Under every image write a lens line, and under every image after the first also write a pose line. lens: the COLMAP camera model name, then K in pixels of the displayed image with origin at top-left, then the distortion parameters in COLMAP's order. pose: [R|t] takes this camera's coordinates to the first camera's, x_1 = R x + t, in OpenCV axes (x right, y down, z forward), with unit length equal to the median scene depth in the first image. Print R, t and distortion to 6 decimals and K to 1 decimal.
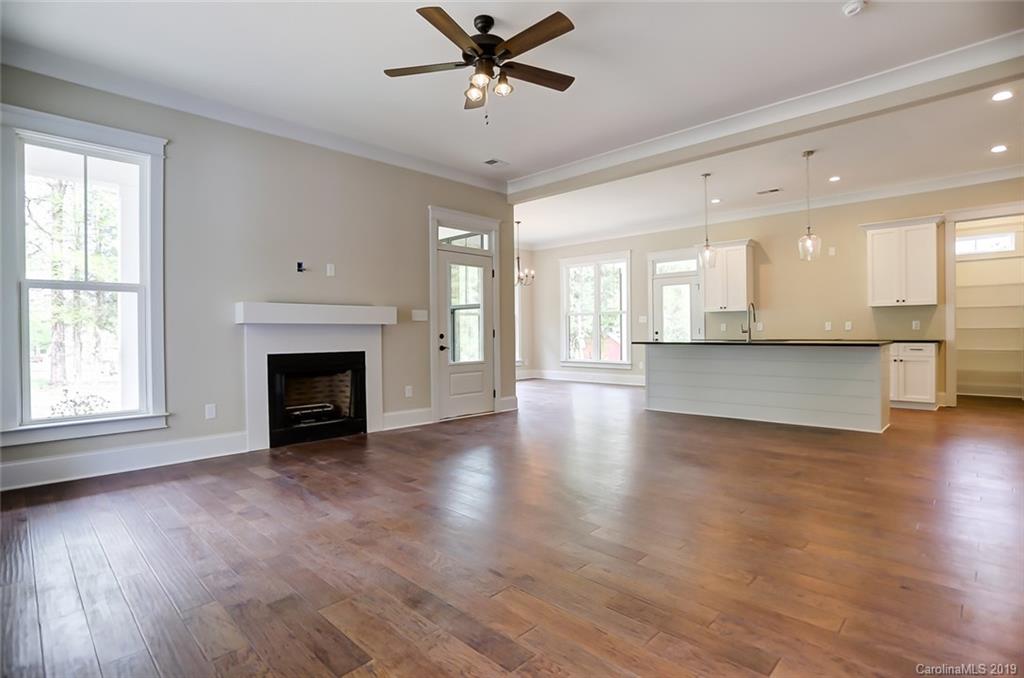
lens RADIAL K [[501.9, 0, 513.7], [0, 501.9, 334.5], [0, 0, 1]] dist [-0.082753, 0.040640]
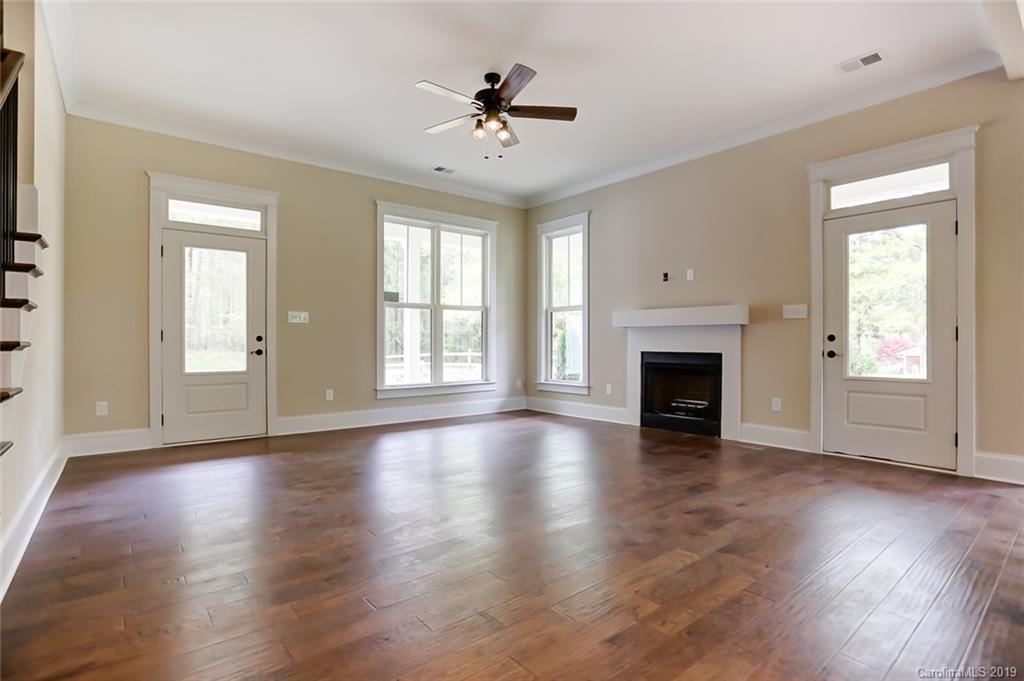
lens RADIAL K [[508.0, 0, 515.9], [0, 508.0, 342.8], [0, 0, 1]] dist [-0.072497, 0.033419]
pose [[-0.105936, 0.008882, -0.994333, 0.563365], [-0.004102, 0.999948, 0.009369, 0.005274], [0.994365, 0.005072, -0.105894, 0.564934]]
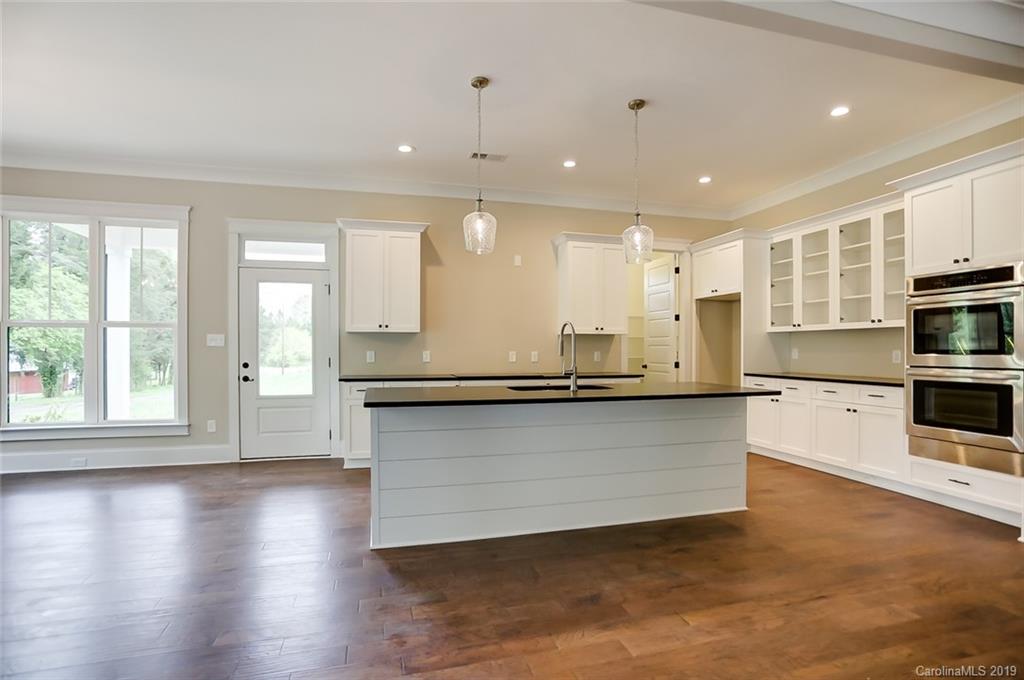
lens RADIAL K [[508.6, 0, 510.1], [0, 508.6, 354.3], [0, 0, 1]] dist [-0.074592, 0.031195]
pose [[0.508987, 0.001313, 0.860773, -0.058790], [-0.002160, 0.999998, -0.000248, -0.023410], [-0.860771, -0.001734, 0.508989, 0.673239]]
